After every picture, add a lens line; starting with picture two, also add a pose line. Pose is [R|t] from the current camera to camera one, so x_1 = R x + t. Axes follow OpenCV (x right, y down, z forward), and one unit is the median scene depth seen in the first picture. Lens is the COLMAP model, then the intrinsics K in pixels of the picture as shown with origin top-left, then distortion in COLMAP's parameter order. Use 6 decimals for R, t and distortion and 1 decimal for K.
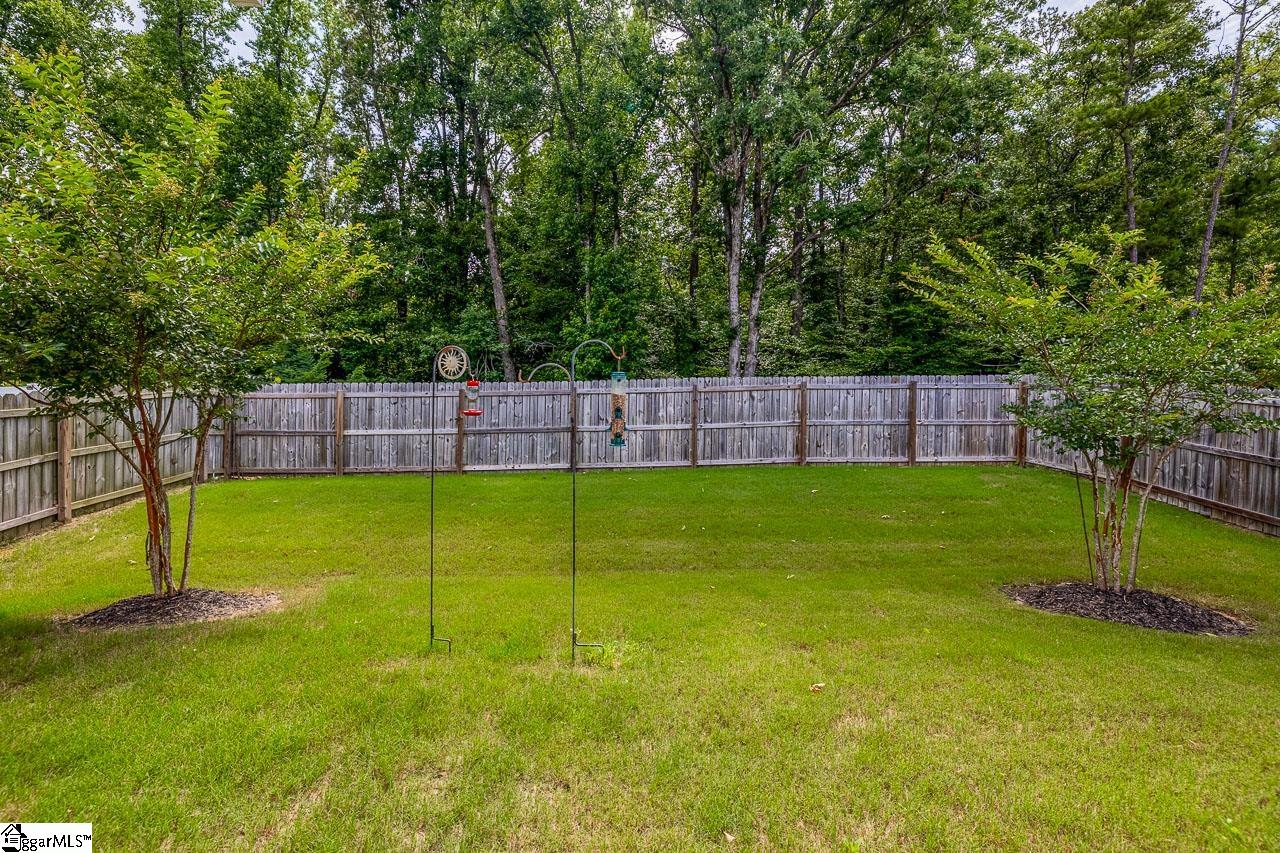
lens RADIAL K [[553.6, 0, 609.5], [0, 553.6, 394.8], [0, 0, 1]] dist [0.004510, 0.000015]
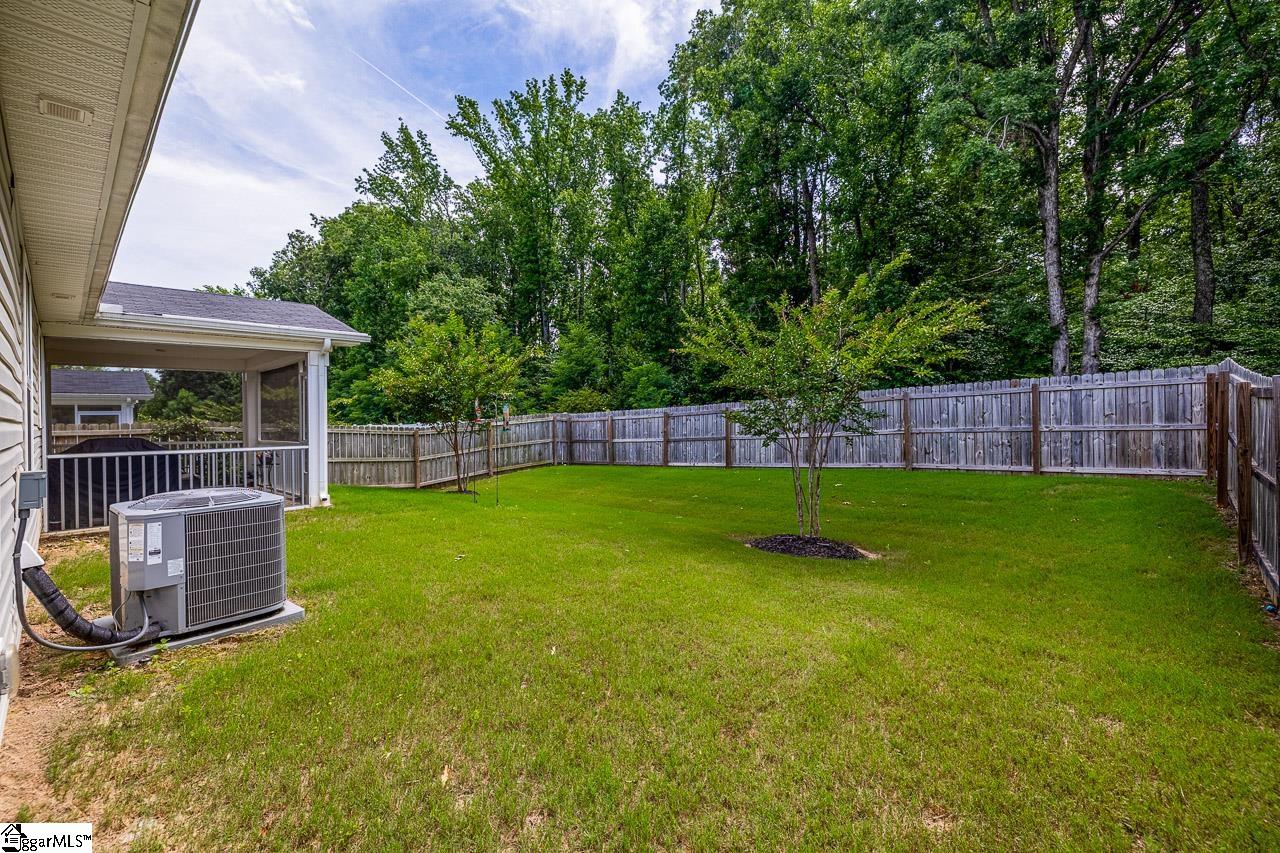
lens RADIAL K [[582.8, 0, 640.4], [0, 582.8, 422.0], [0, 0, 1]] dist [-0.000548, -0.000013]
pose [[0.691202, -0.026709, -0.722168, 0.806312], [0.028219, 0.999552, -0.009959, 0.030470], [0.722110, -0.013495, 0.691646, -0.145454]]
